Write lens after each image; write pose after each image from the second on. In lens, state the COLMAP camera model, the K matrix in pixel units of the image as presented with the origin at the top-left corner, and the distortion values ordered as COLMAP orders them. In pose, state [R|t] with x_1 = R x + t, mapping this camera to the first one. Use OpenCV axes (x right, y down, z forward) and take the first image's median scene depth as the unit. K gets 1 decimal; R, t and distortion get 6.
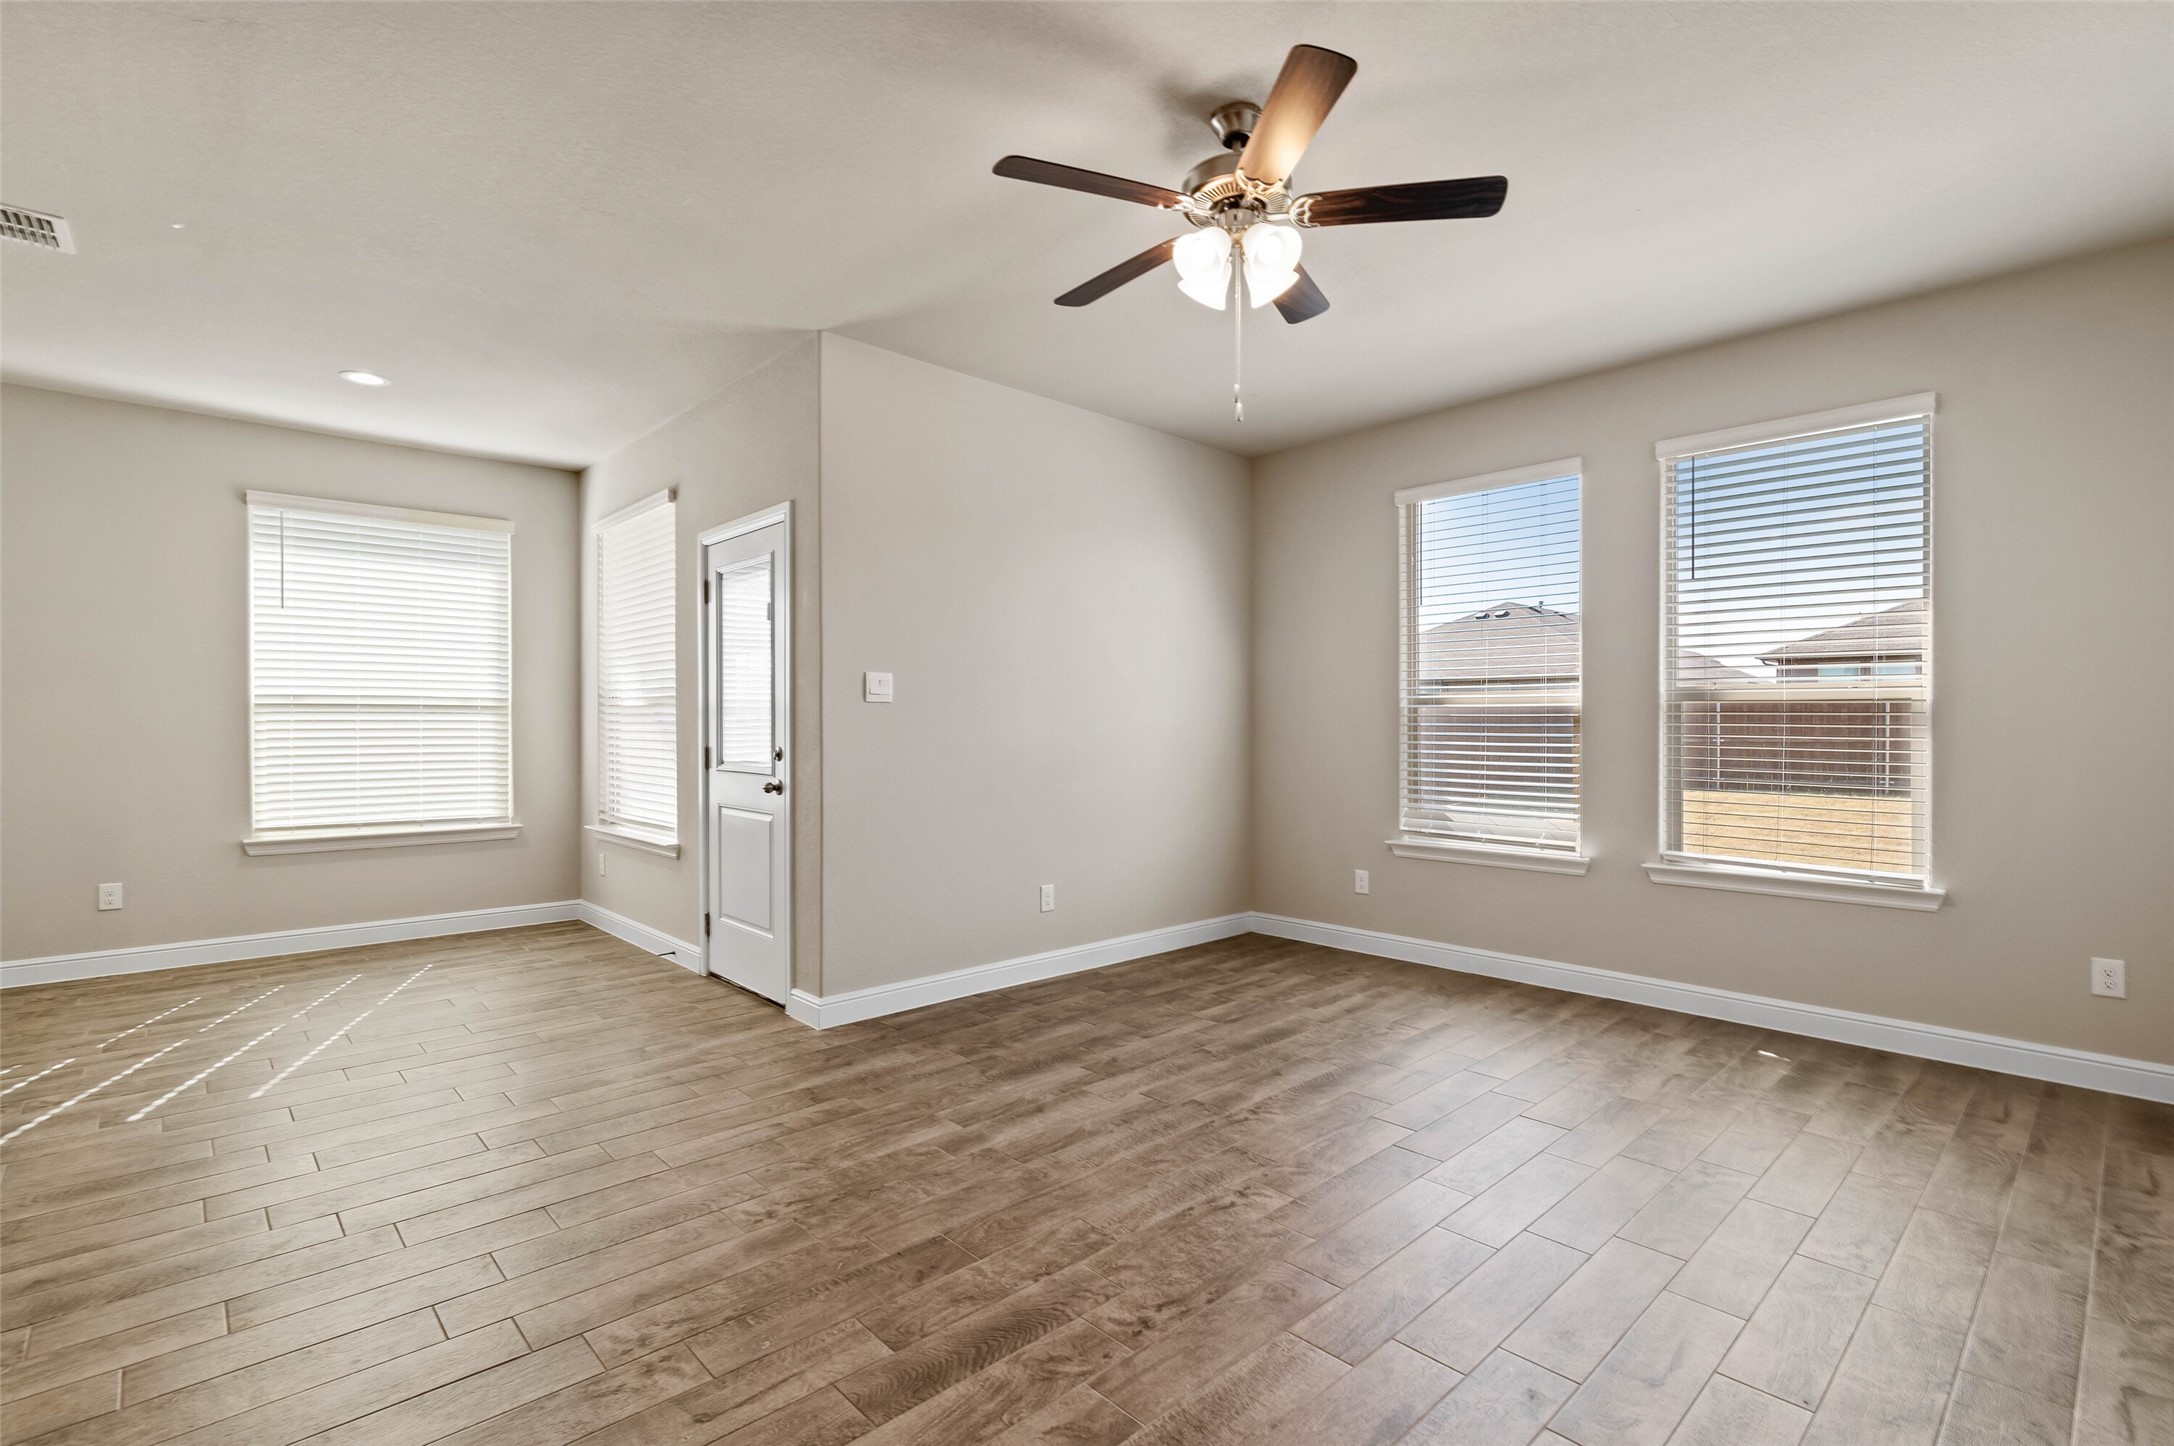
lens RADIAL K [[1003.9, 0, 1080.9], [0, 1003.9, 733.0], [0, 0, 1]] dist [-0.010401, 0.001724]
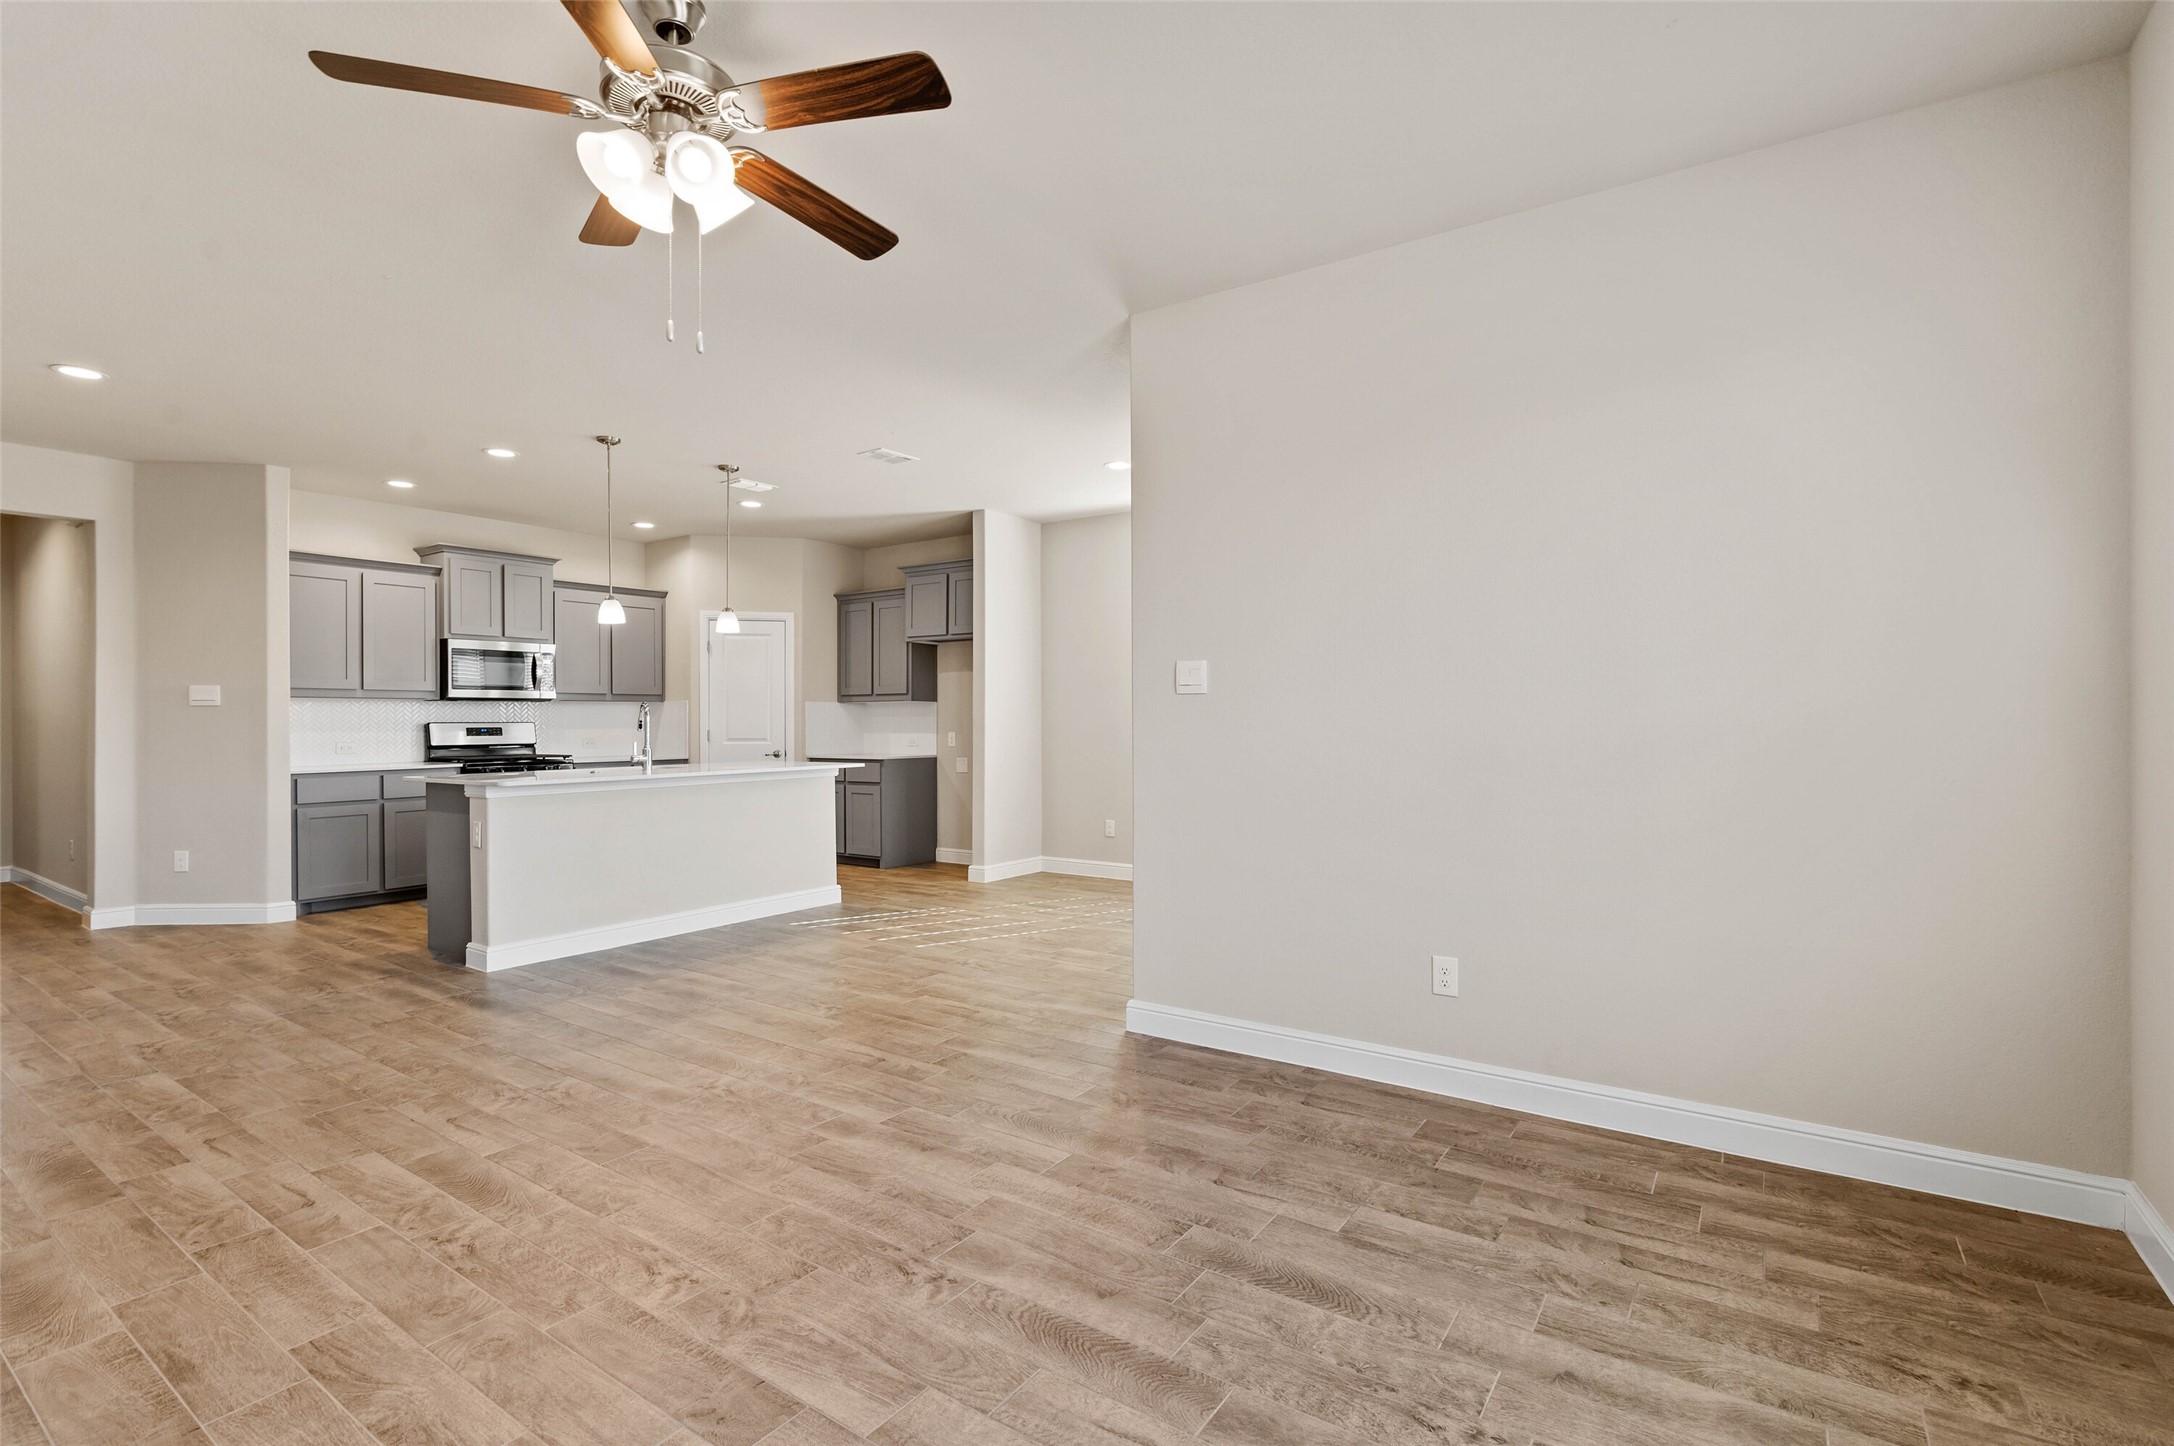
lens RADIAL K [[1003.9, 0, 1093.6], [0, 1003.9, 721.5], [0, 0, 1]] dist [-0.010401, 0.001724]
pose [[0.220800, 0.002174, -0.975317, 0.644399], [-0.005903, 0.999982, 0.000892, -0.006191], [0.975301, 0.005561, 0.220809, 0.702976]]
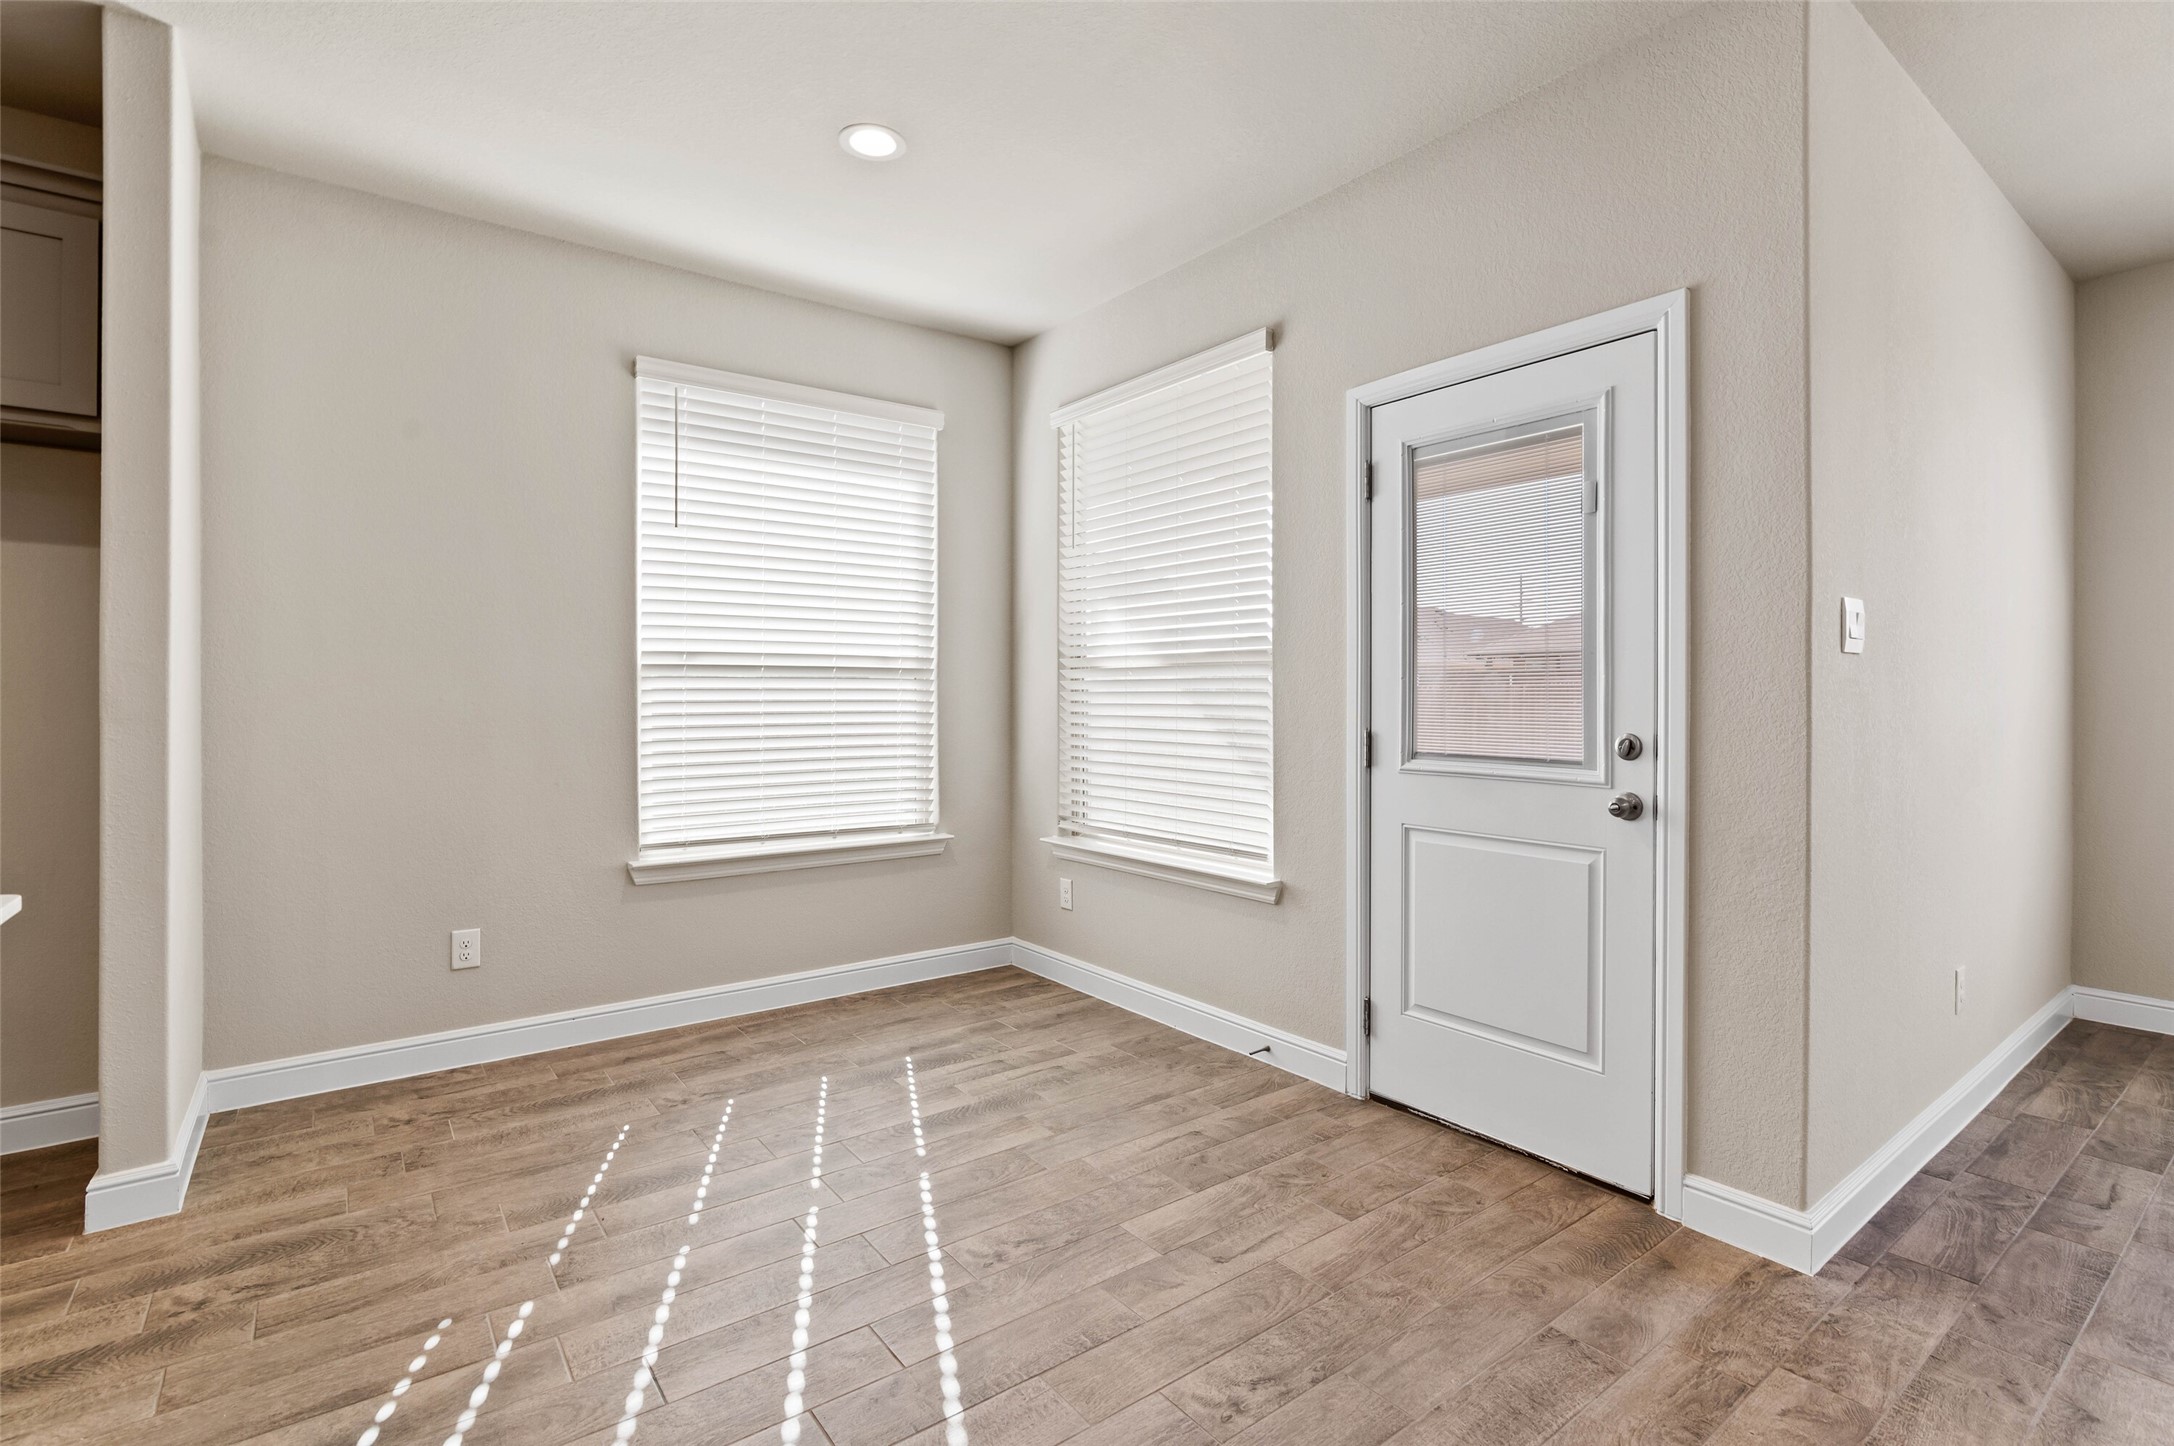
lens RADIAL K [[1003.9, 0, 1082.2], [0, 1003.9, 702.0], [0, 0, 1]] dist [-0.010401, 0.001724]
pose [[0.994456, 0.000389, -0.105156, -0.548580], [-0.000669, 0.999996, -0.002628, -0.002286], [0.105155, 0.002683, 0.994452, 0.412874]]
